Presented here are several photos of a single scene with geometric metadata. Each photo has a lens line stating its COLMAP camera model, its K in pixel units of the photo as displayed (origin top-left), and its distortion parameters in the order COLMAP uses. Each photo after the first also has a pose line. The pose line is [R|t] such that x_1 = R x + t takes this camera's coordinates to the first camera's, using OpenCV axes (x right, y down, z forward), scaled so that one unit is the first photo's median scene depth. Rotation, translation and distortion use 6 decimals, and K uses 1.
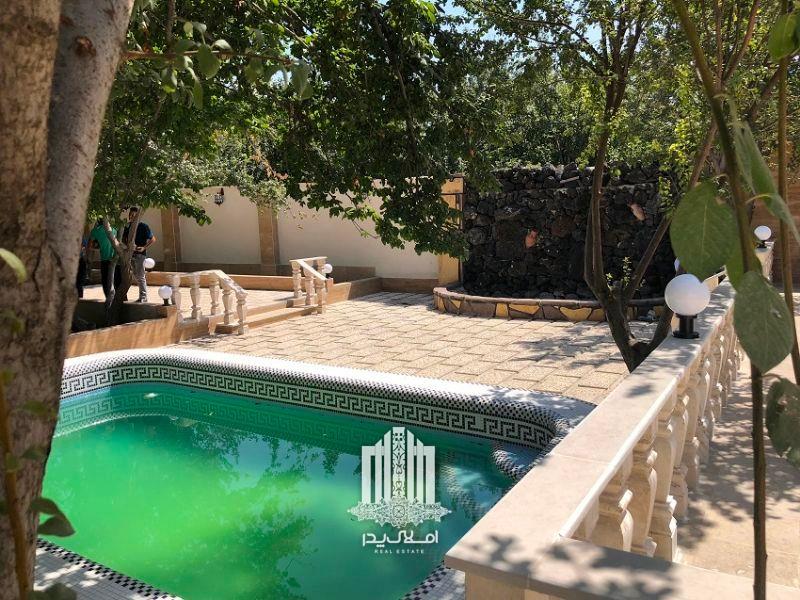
lens RADIAL K [[650.3, 0, 400.0], [0, 650.3, 300.0], [0, 0, 1]] dist [0.067313, -0.002127]
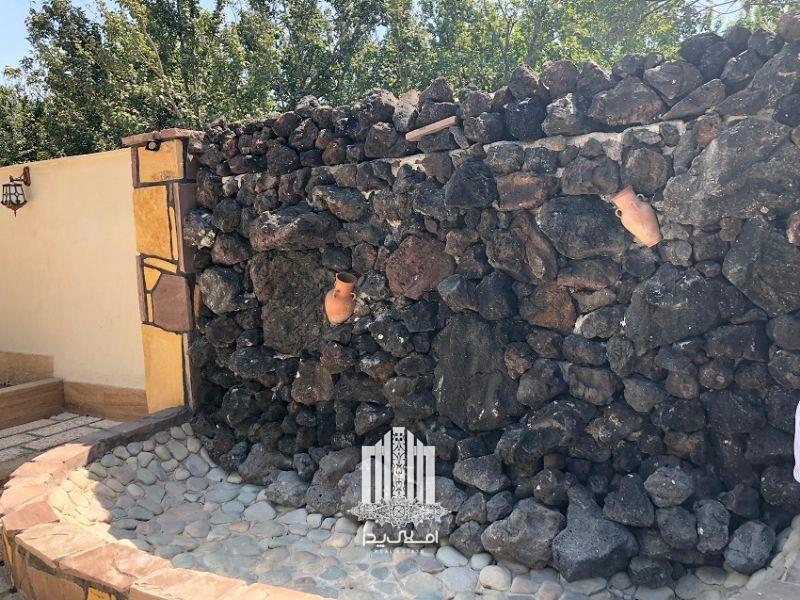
lens RADIAL K [[650.3, 0, 400.0], [0, 650.3, 300.0], [0, 0, 1]] dist [0.067313, -0.002127]
pose [[0.999224, -0.009365, 0.038258, 0.238054], [0.011449, 0.998442, -0.054616, -0.080376], [-0.037687, 0.055011, 0.997774, 0.695023]]
